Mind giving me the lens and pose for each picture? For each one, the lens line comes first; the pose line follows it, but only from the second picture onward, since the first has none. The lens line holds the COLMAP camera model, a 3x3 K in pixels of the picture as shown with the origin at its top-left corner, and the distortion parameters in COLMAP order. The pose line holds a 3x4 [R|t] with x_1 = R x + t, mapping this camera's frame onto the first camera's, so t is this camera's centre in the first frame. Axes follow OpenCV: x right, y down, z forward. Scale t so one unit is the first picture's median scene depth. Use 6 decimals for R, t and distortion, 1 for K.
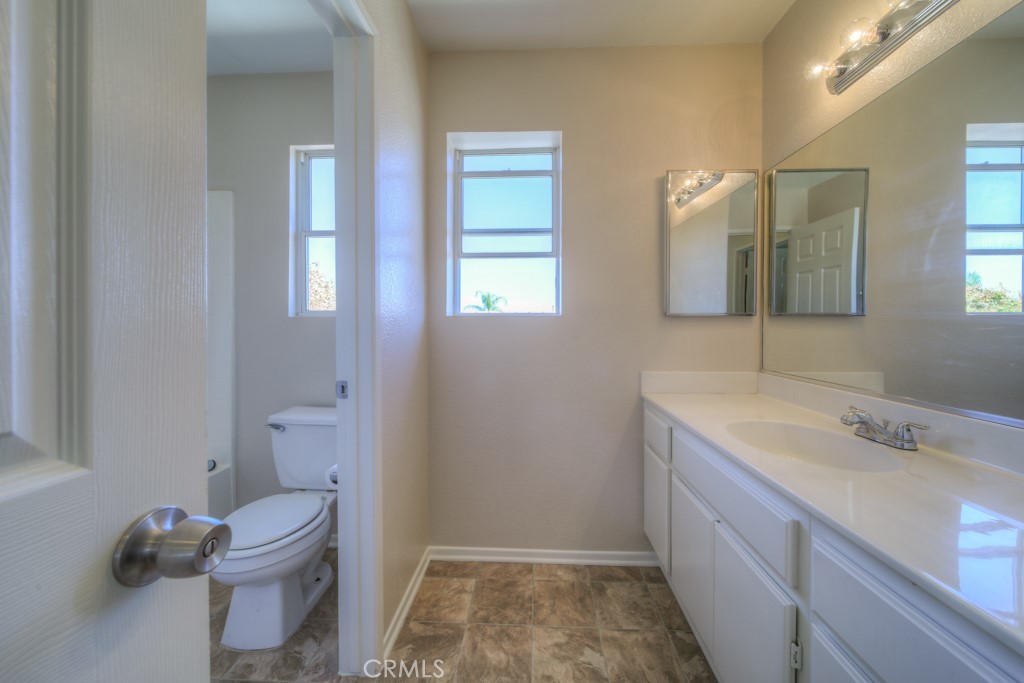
lens RADIAL K [[362.9, 0, 516.3], [0, 362.9, 332.4], [0, 0, 1]] dist [-0.001787, -0.001126]
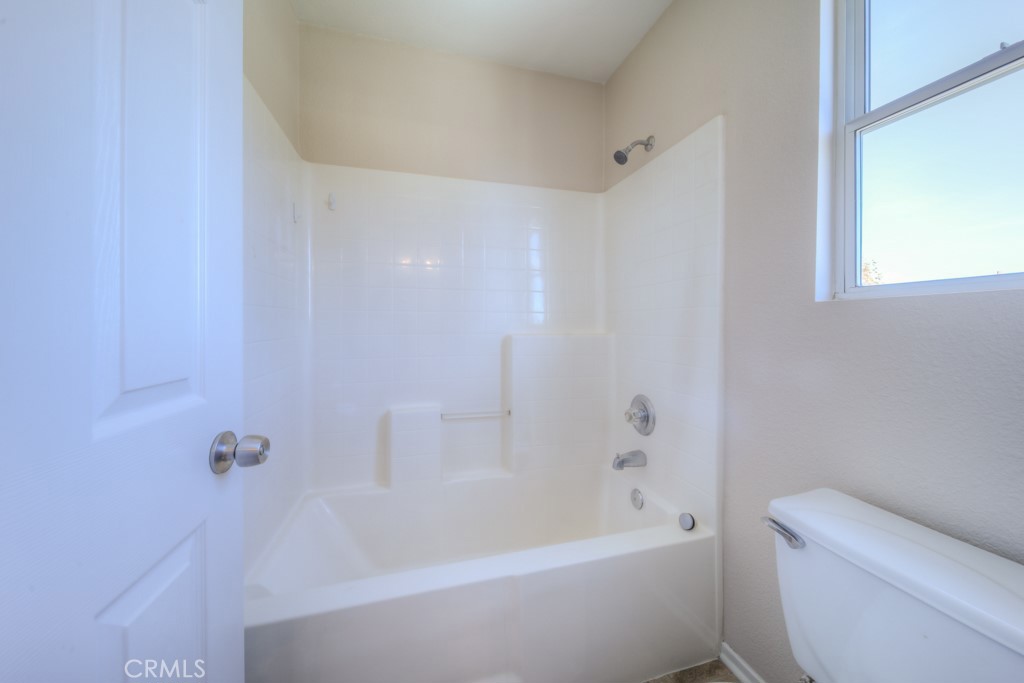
lens RADIAL K [[362.9, 0, 514.9], [0, 362.9, 330.2], [0, 0, 1]] dist [-0.001787, -0.001126]
pose [[0.328521, 0.002133, -0.944494, -0.303691], [-0.013524, 0.999906, -0.002446, 0.005314], [0.944400, 0.013577, 0.328519, 0.461125]]
